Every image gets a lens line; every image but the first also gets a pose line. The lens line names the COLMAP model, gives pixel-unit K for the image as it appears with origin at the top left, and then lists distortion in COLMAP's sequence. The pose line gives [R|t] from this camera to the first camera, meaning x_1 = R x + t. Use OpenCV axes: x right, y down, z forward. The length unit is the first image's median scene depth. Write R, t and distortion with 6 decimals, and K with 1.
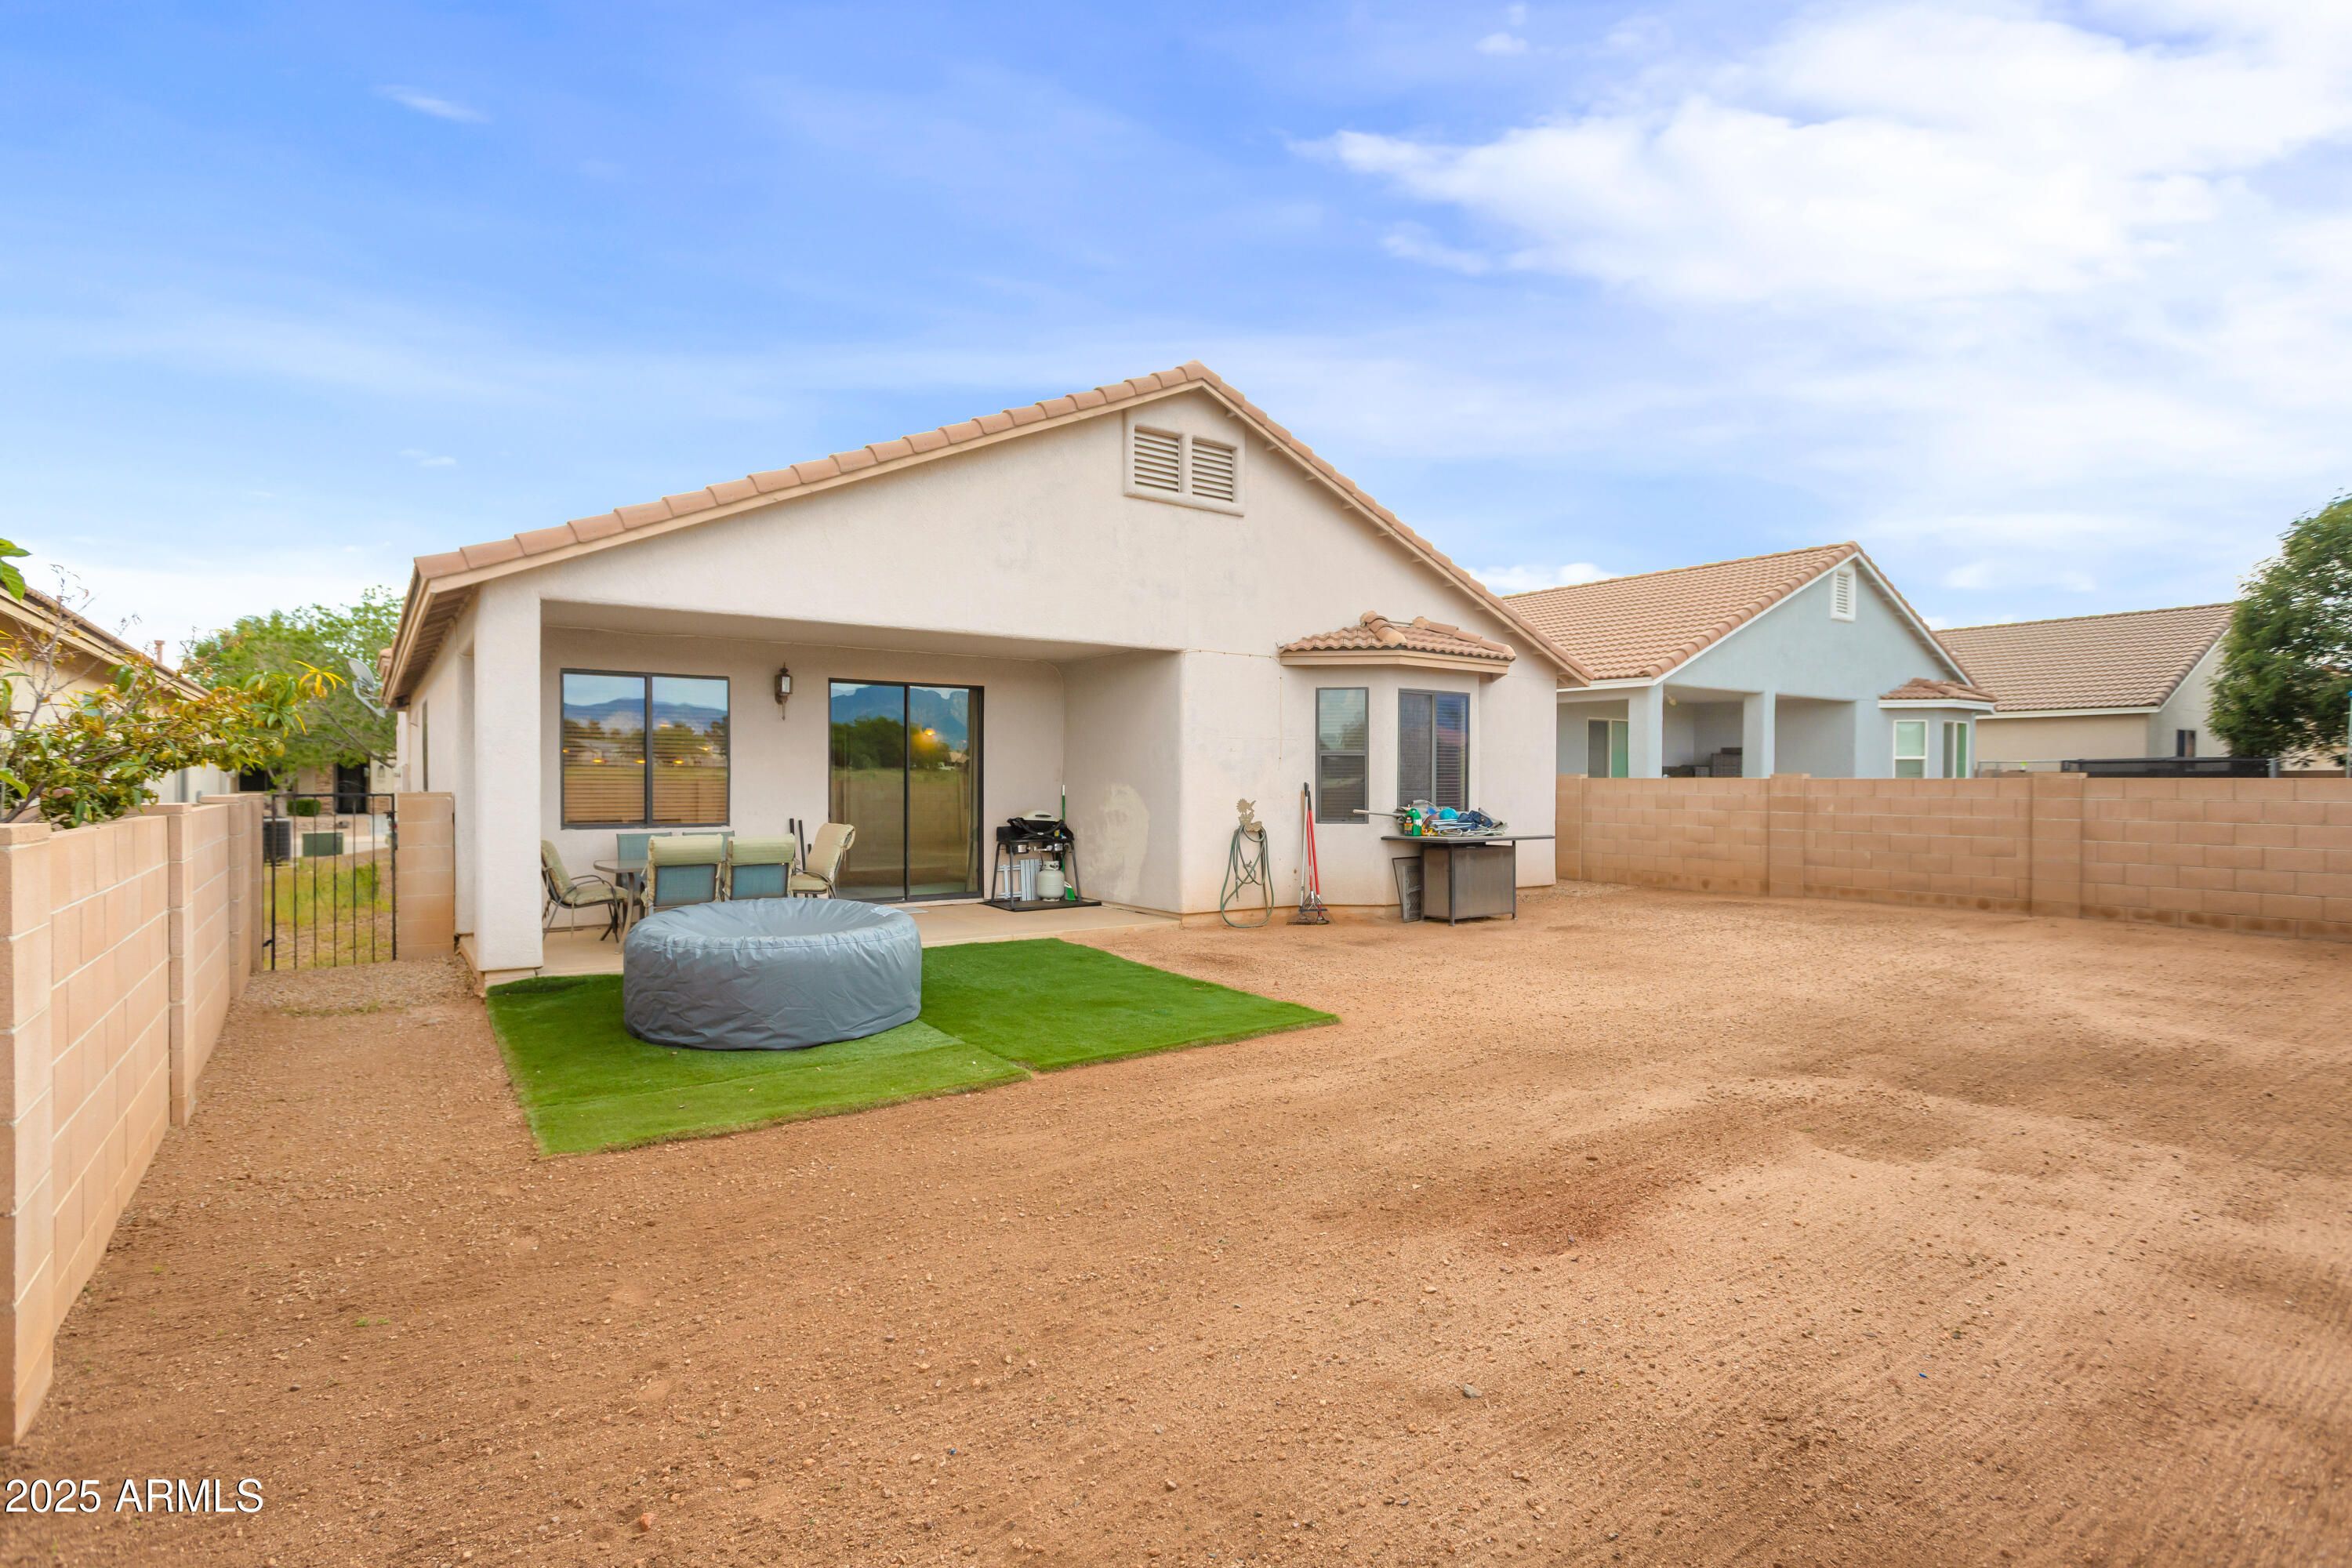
lens RADIAL K [[1140.6, 0, 1176.0], [0, 1140.6, 784.0], [0, 0, 1]] dist [0.003485, 0.000676]
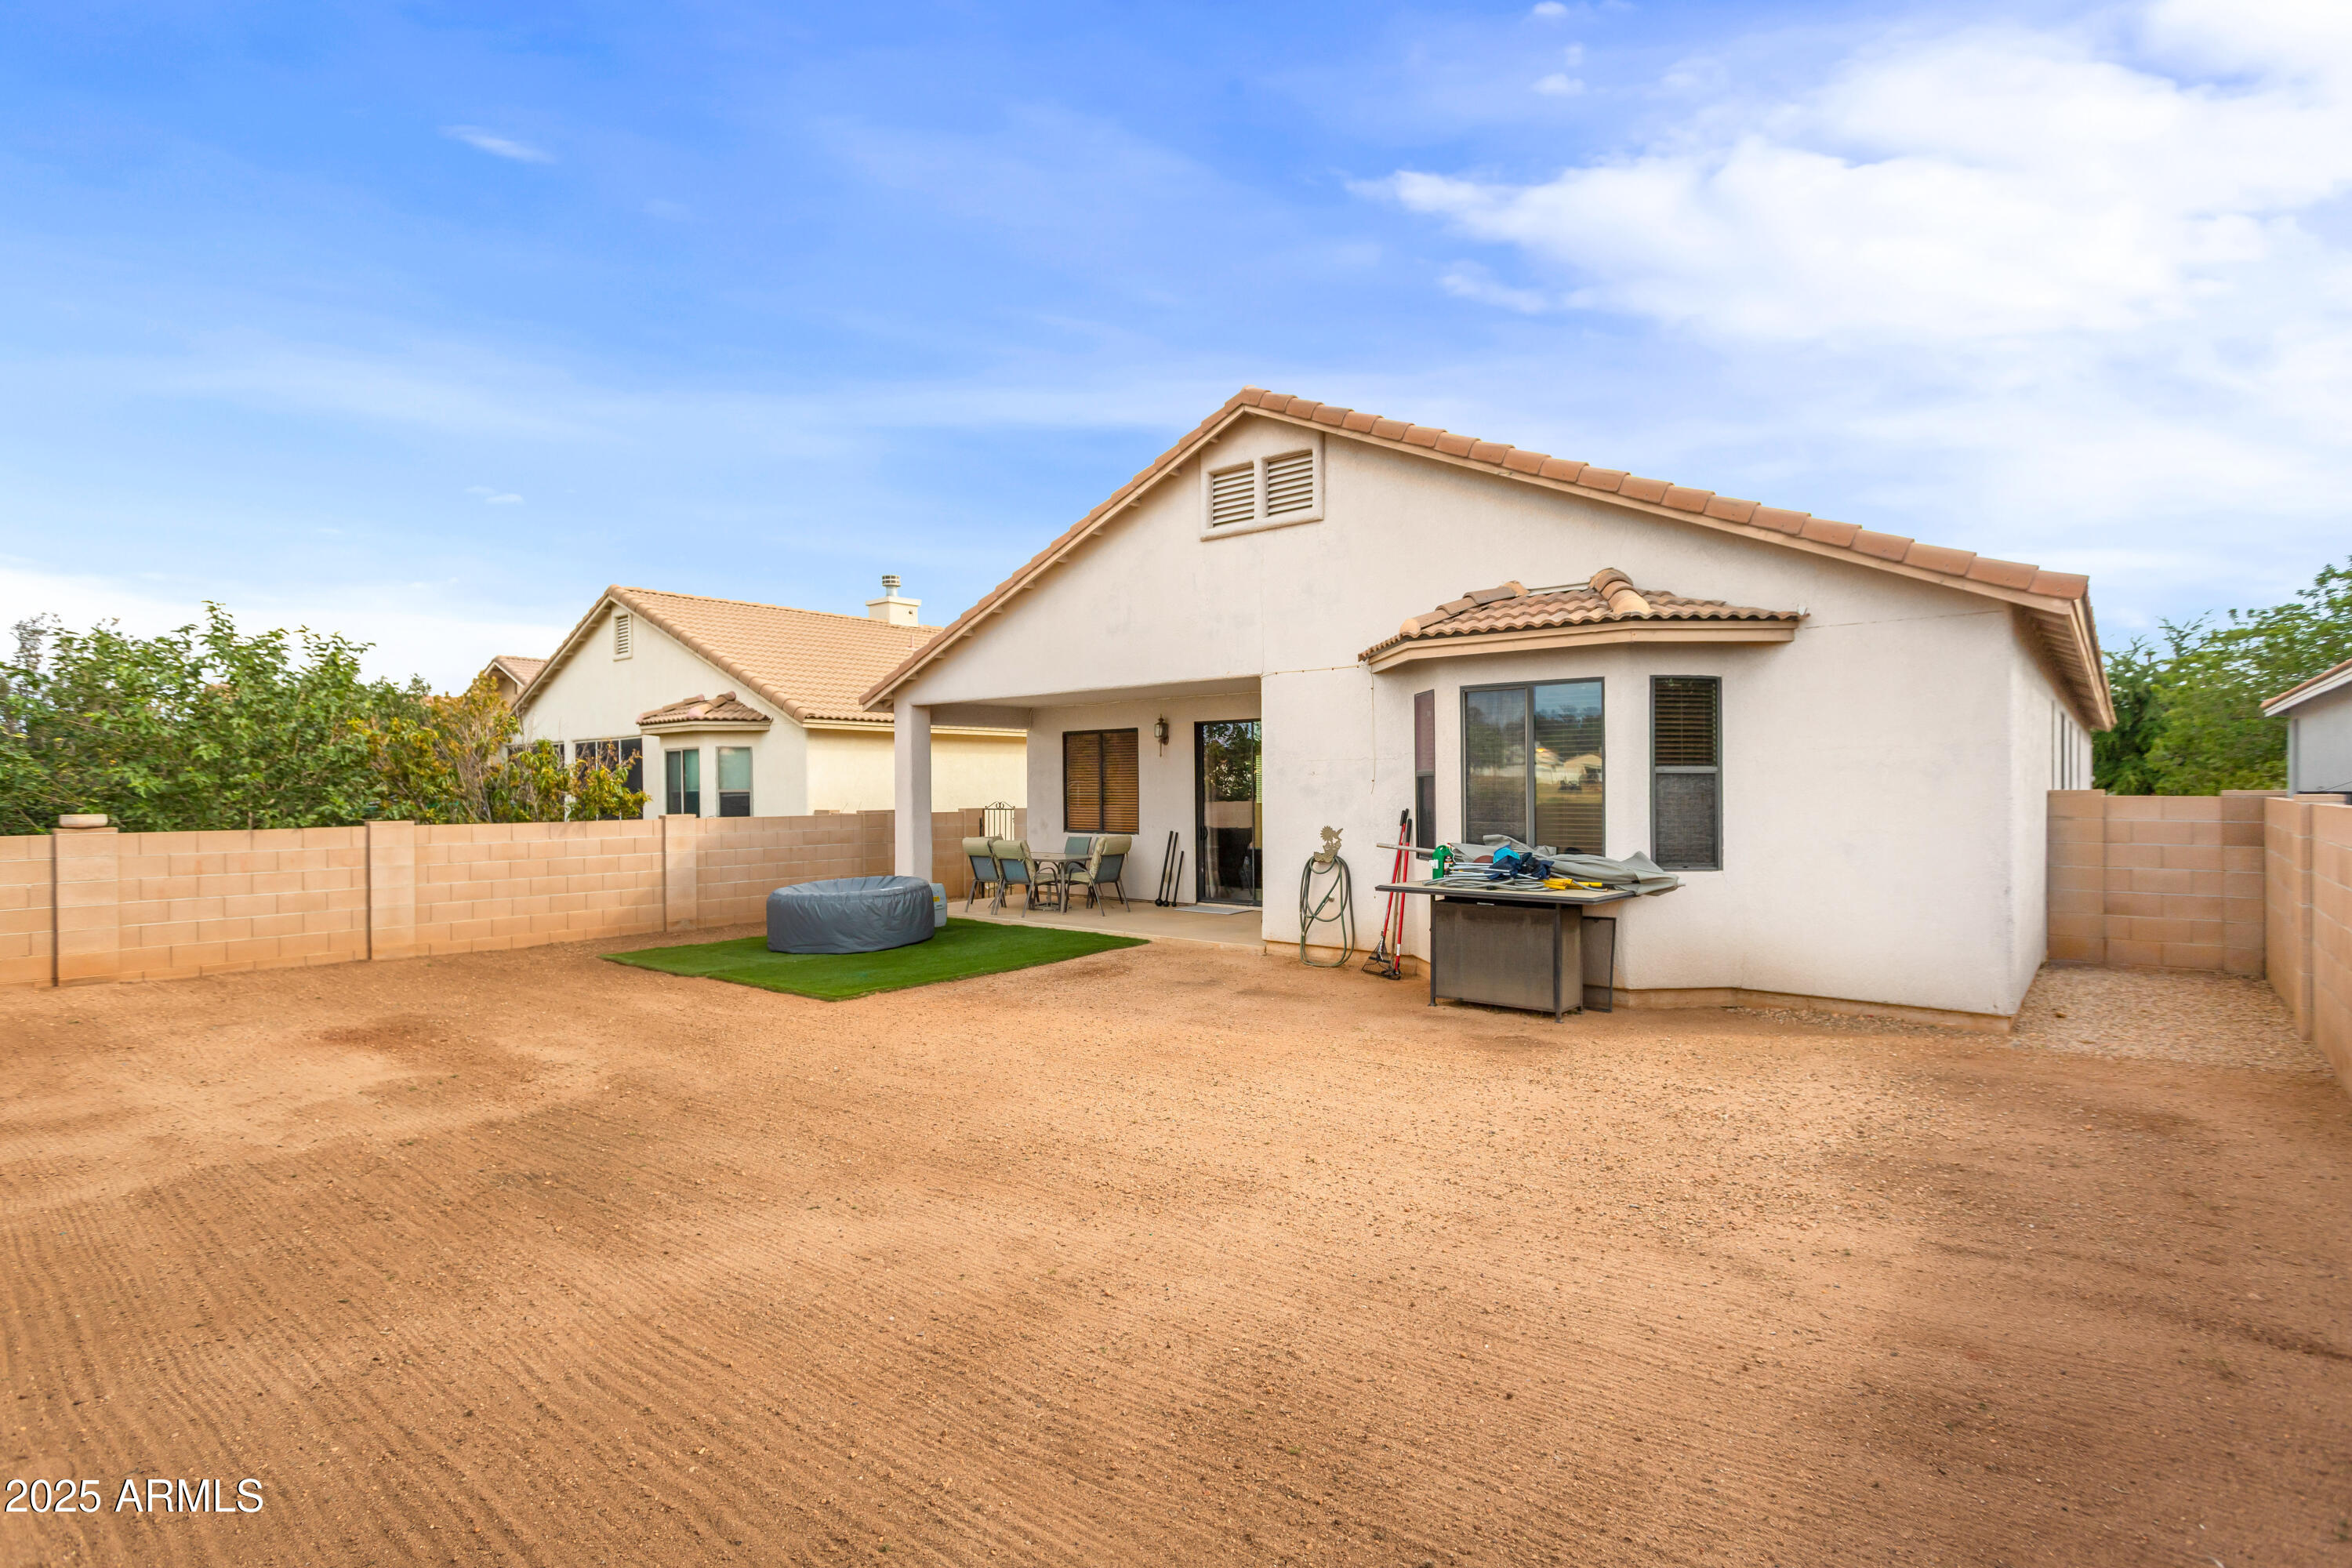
lens RADIAL K [[1140.6, 0, 1176.0], [0, 1140.6, 784.0], [0, 0, 1]] dist [0.003485, 0.000676]
pose [[0.259304, -0.006698, -0.965772, 0.888911], [0.002468, 0.999977, -0.006272, -0.015156], [0.965793, -0.000757, 0.259315, 0.627565]]
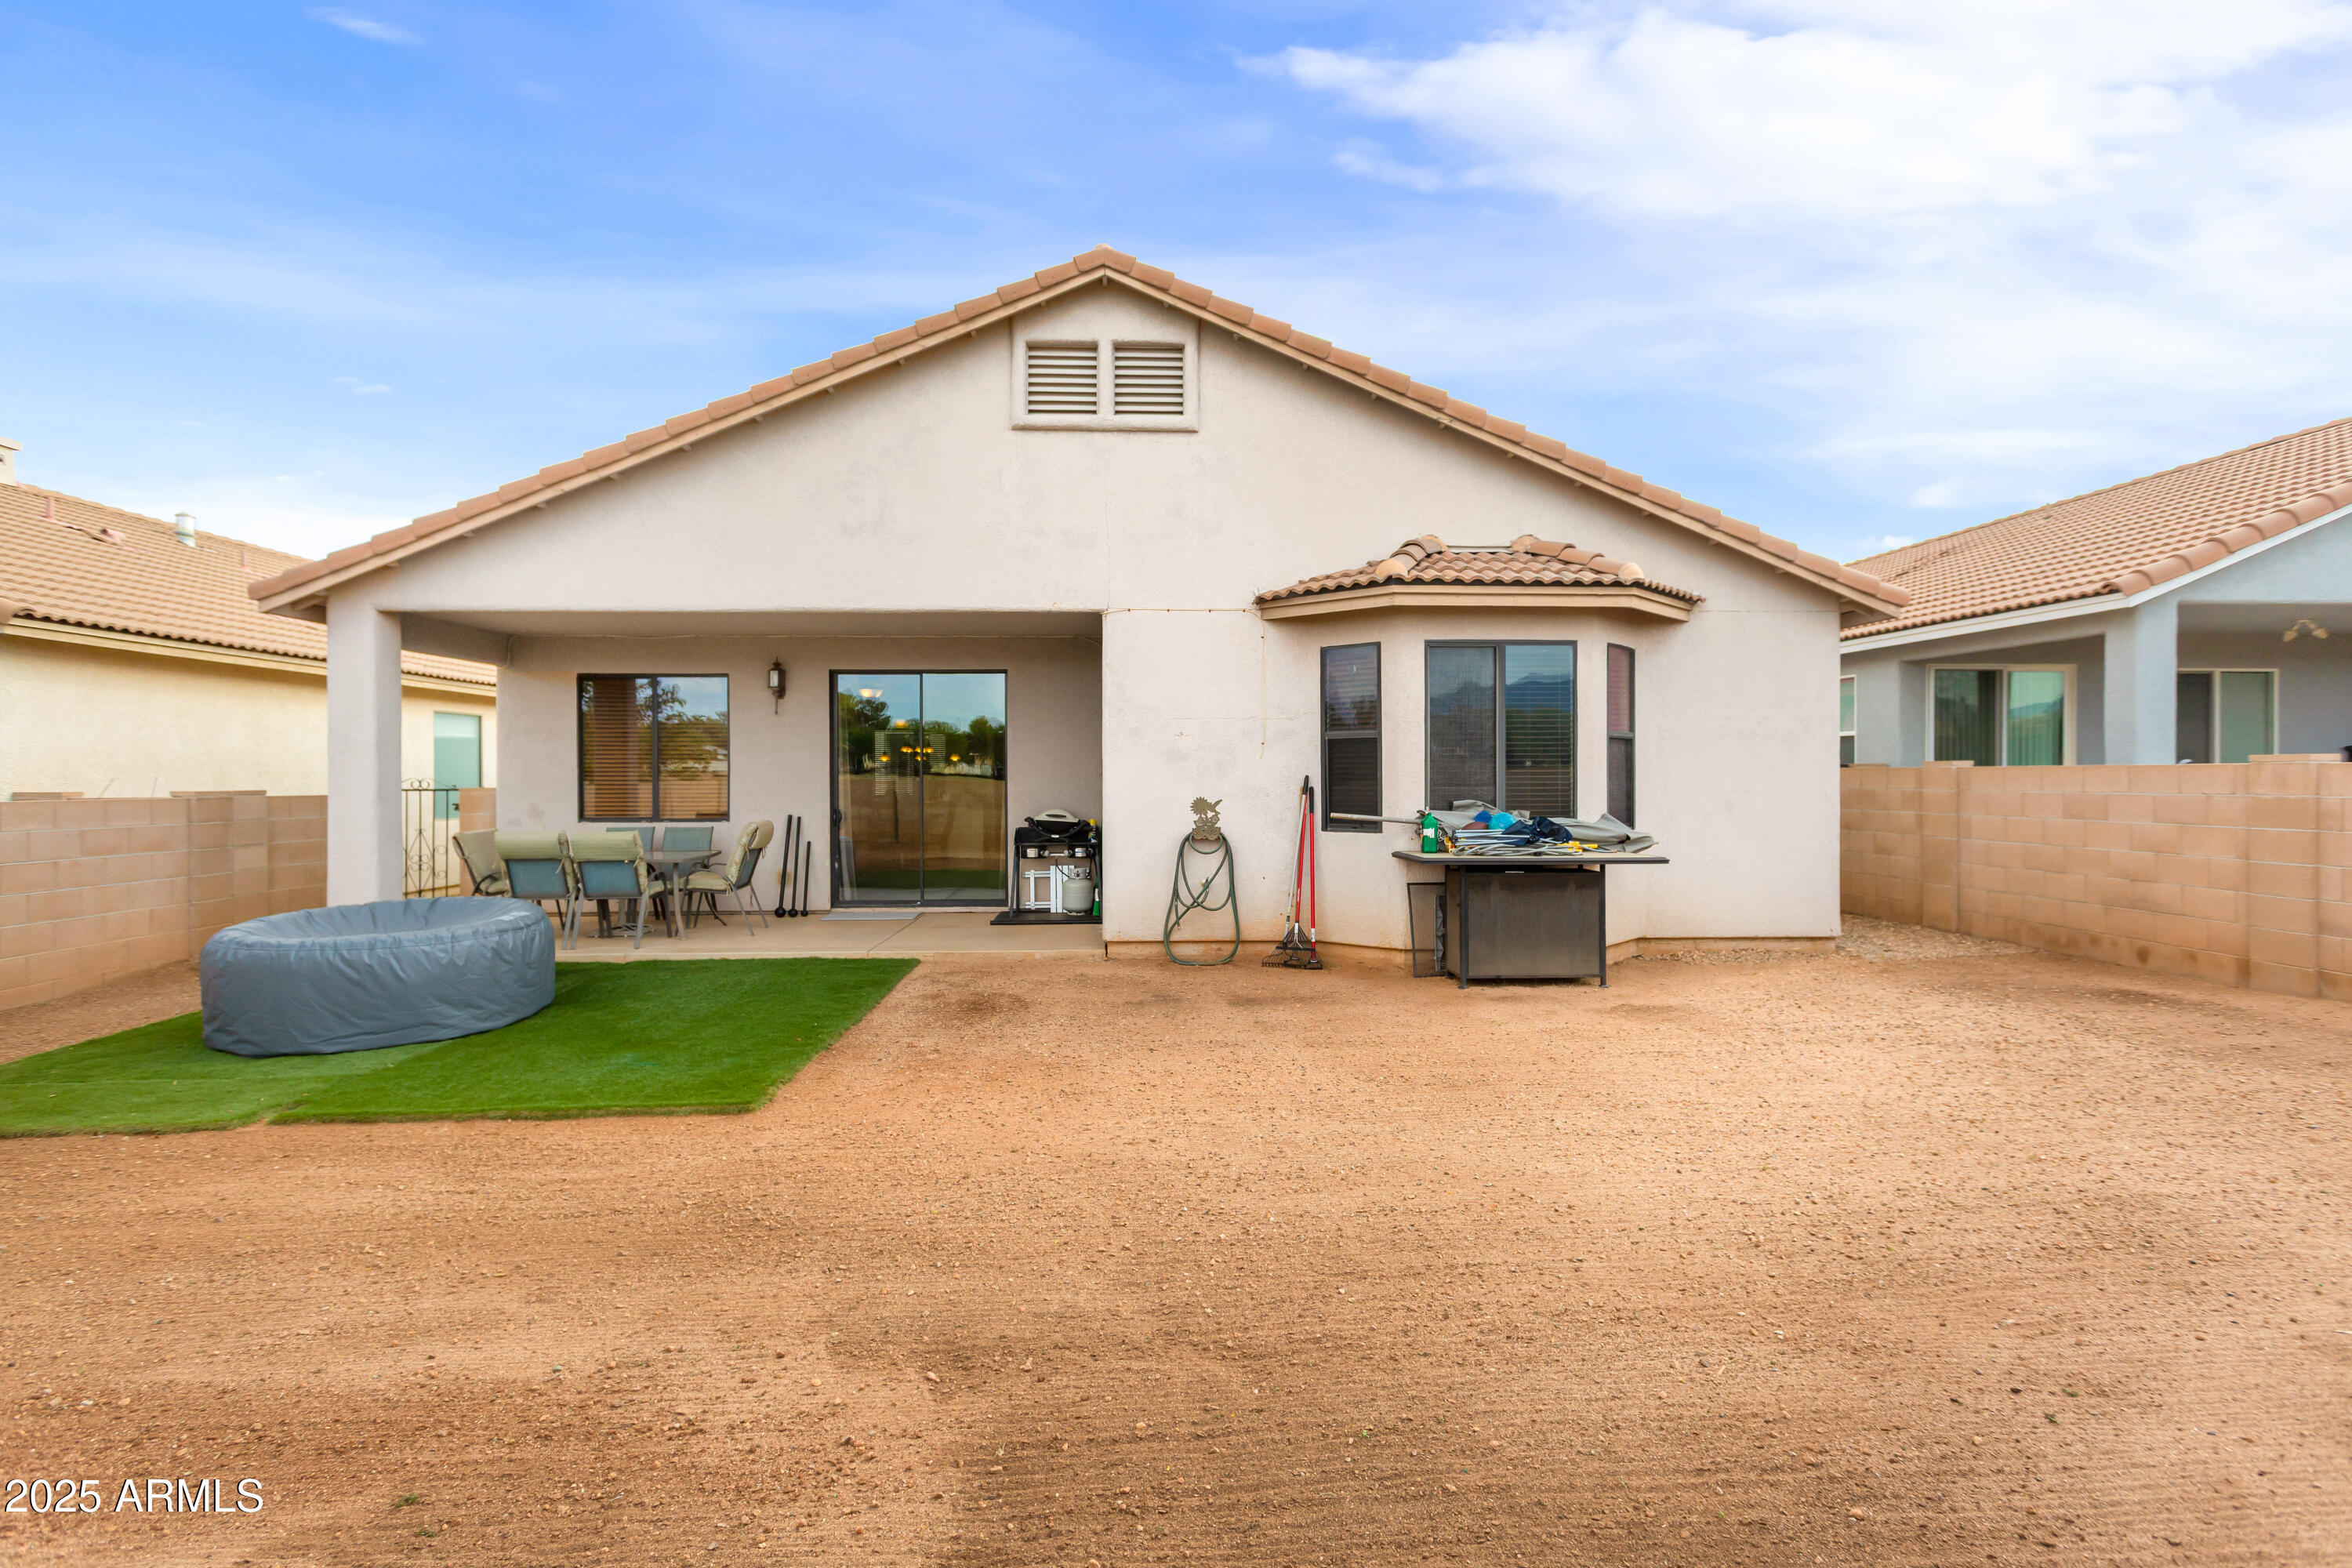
lens RADIAL K [[1163.6, 0, 1178.9], [0, 1163.6, 771.4], [0, 0, 1]] dist [0.008193, 0.000656]
pose [[0.840169, -0.007114, -0.542279, 0.460190], [0.002695, 0.999956, -0.008943, 0.002251], [0.542319, 0.006052, 0.840151, 0.323020]]
